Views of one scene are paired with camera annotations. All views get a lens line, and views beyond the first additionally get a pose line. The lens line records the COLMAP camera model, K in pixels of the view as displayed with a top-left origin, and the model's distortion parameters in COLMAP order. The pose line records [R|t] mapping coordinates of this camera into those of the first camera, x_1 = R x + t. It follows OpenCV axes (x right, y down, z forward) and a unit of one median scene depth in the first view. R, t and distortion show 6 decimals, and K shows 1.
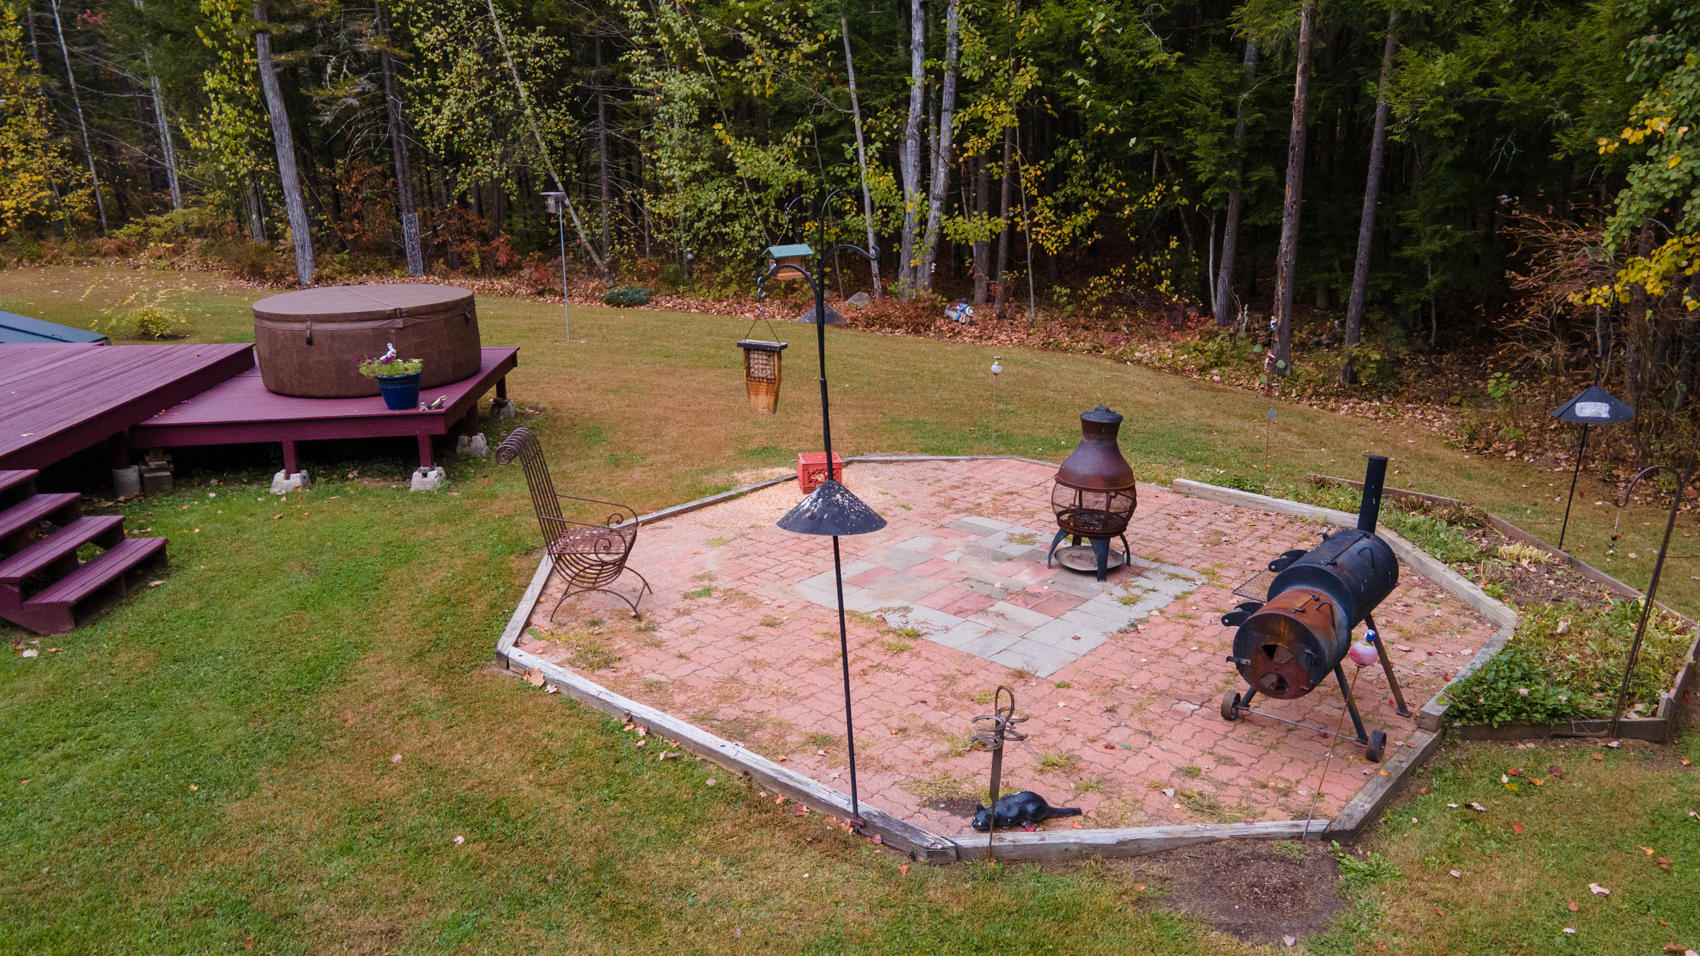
lens RADIAL K [[1183.4, 0, 783.5], [0, 1183.4, 474.3], [0, 0, 1]] dist [-0.000885, 0.080011]
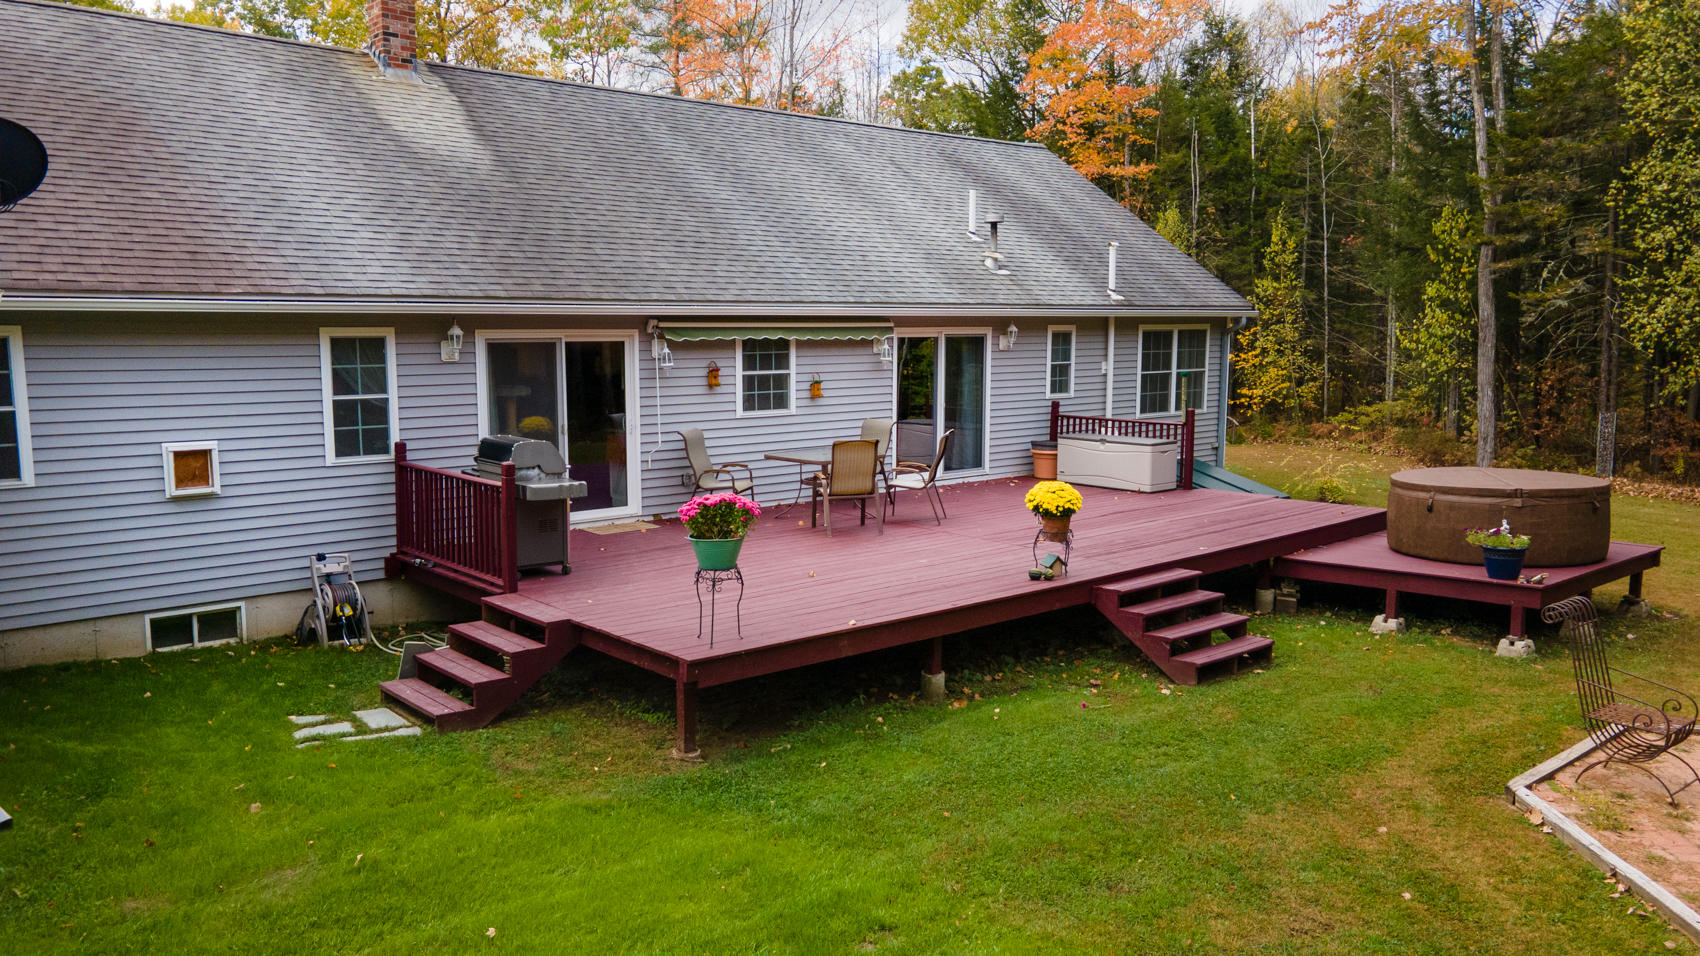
lens RADIAL K [[1204.4, 0, 906.9], [0, 1204.4, 488.1], [0, 0, 1]] dist [0.031919, 0.052649]
pose [[0.654487, 0.101729, -0.749198, 0.079289], [-0.215535, 0.974894, -0.055913, 0.023271], [0.724701, 0.198072, 0.659982, -0.076110]]
